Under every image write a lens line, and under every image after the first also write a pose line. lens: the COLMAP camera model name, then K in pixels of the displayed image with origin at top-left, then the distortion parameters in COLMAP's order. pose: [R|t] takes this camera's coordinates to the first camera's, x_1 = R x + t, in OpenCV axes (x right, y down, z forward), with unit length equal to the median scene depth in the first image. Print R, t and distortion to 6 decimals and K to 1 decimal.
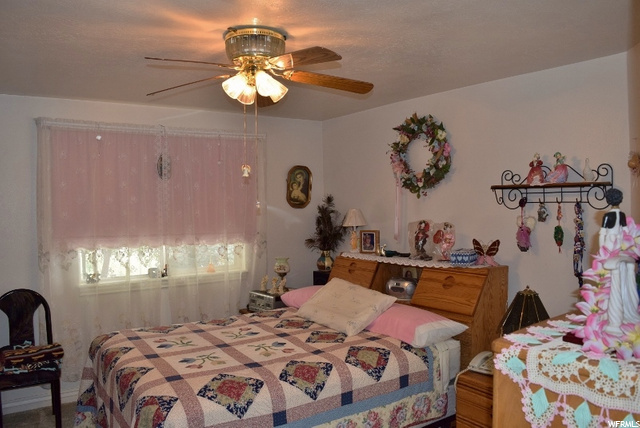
lens RADIAL K [[510.5, 0, 320.0], [0, 510.5, 214.0], [0, 0, 1]] dist [-0.091760, 0.013752]
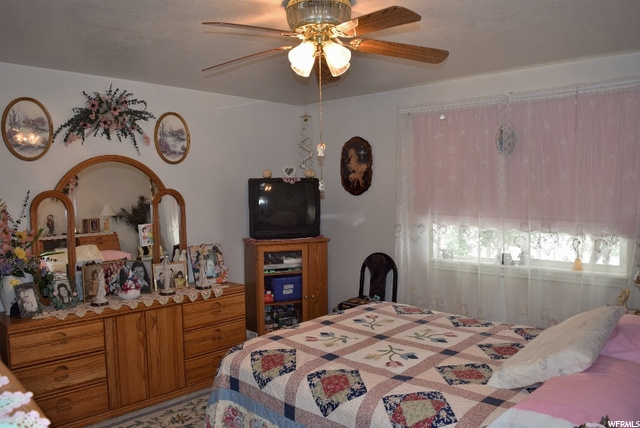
lens RADIAL K [[510.5, 0, 320.0], [0, 510.5, 214.7], [0, 0, 1]] dist [-0.091760, 0.013752]
pose [[0.201455, 0.063091, -0.977464, 0.691052], [-0.010818, 0.998006, 0.062188, -0.020964], [0.979438, -0.001954, 0.201736, 0.711463]]
